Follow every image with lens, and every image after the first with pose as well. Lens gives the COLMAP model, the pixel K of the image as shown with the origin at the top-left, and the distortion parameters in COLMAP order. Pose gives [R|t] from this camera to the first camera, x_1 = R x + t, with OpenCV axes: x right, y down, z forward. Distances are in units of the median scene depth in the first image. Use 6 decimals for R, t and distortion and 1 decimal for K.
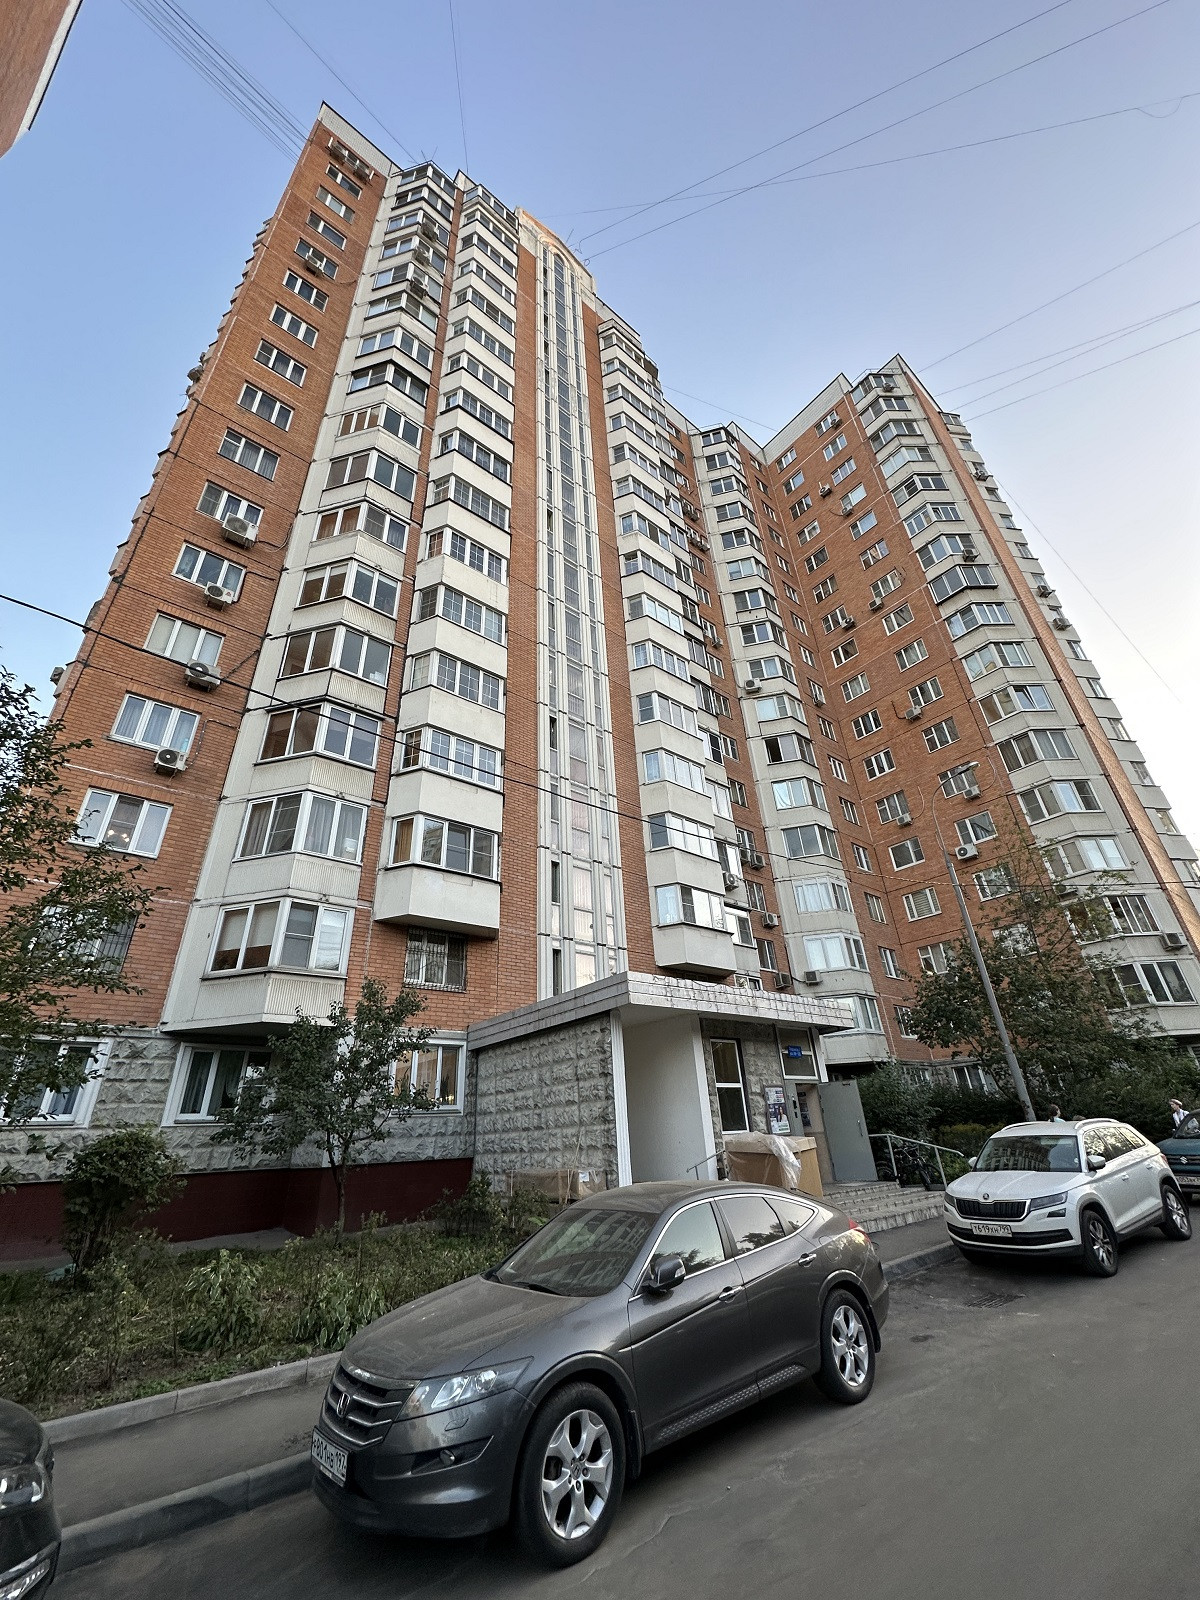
lens RADIAL K [[633.6, 0, 601.4], [0, 633.6, 801.1], [0, 0, 1]] dist [0.001772, -0.000284]
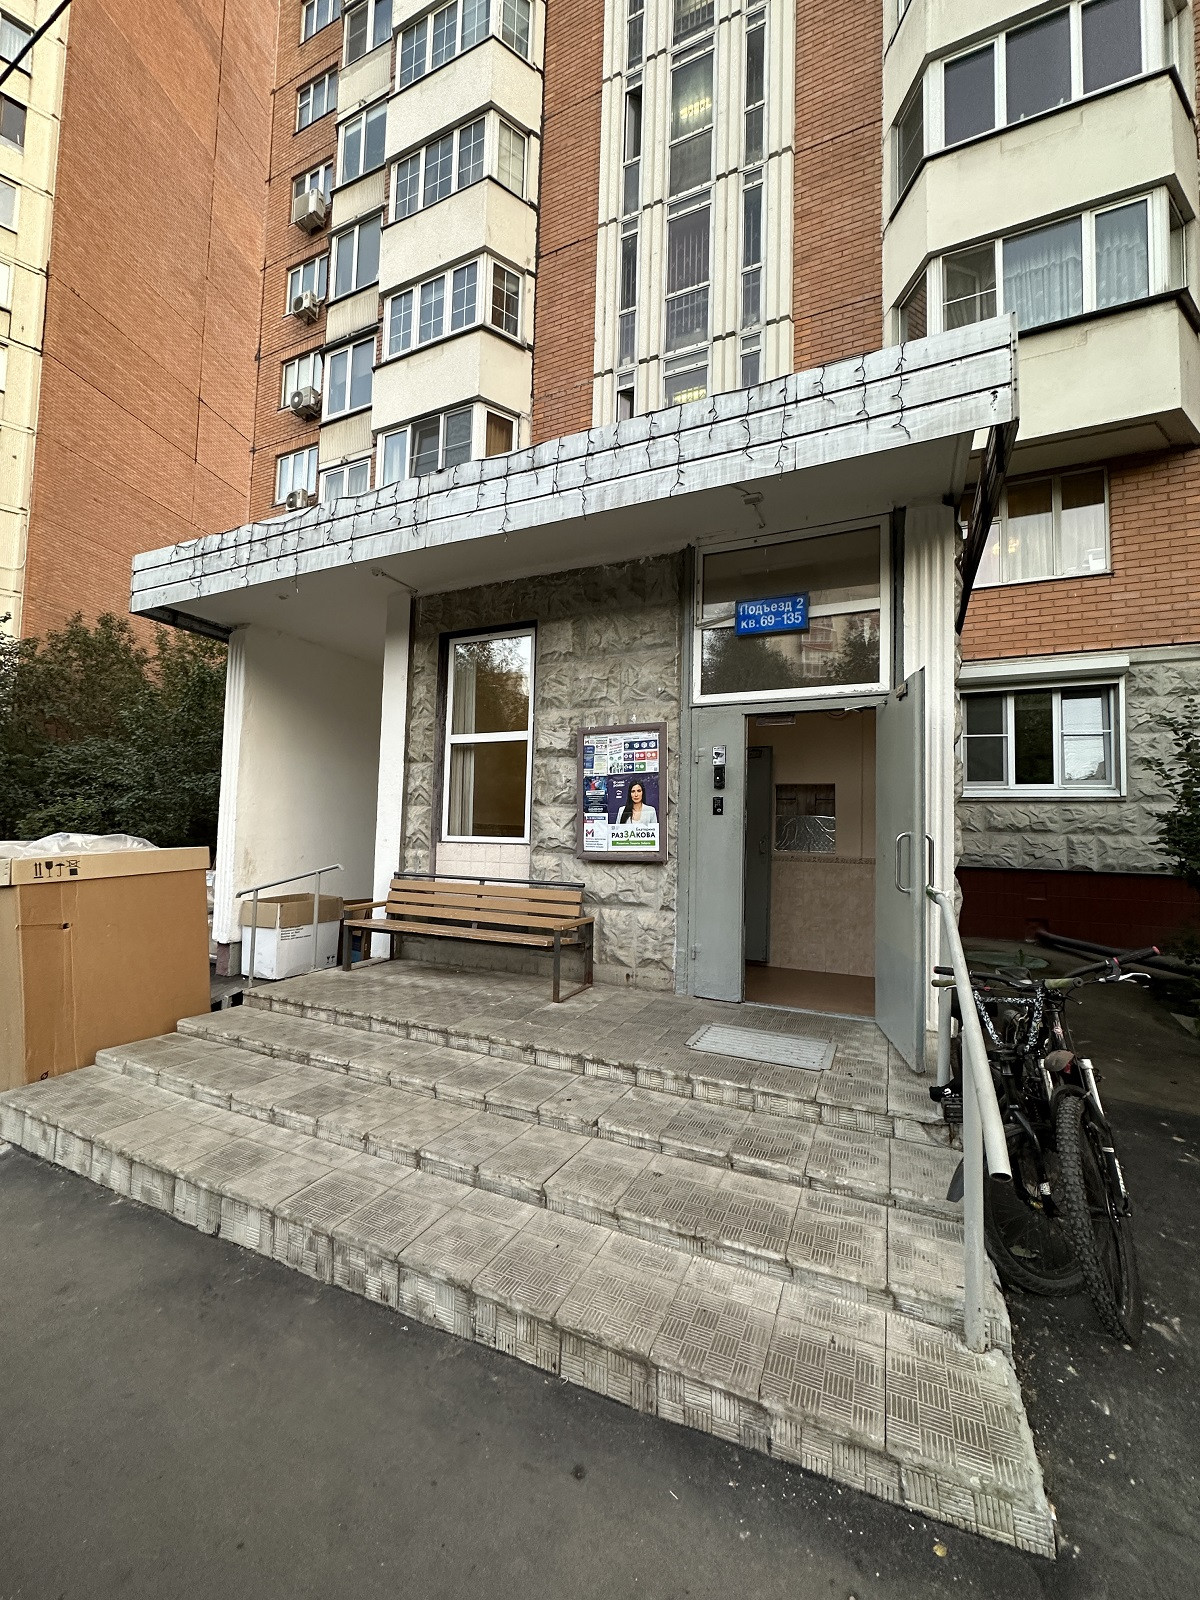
lens RADIAL K [[633.6, 0, 598.8], [0, 633.6, 798.5], [0, 0, 1]] dist [0.001772, -0.000284]
pose [[0.419079, 0.013639, -0.907848, 0.584487], [0.387593, 0.901515, 0.192463, 0.419592], [0.821063, -0.432532, 0.372519, 0.860110]]
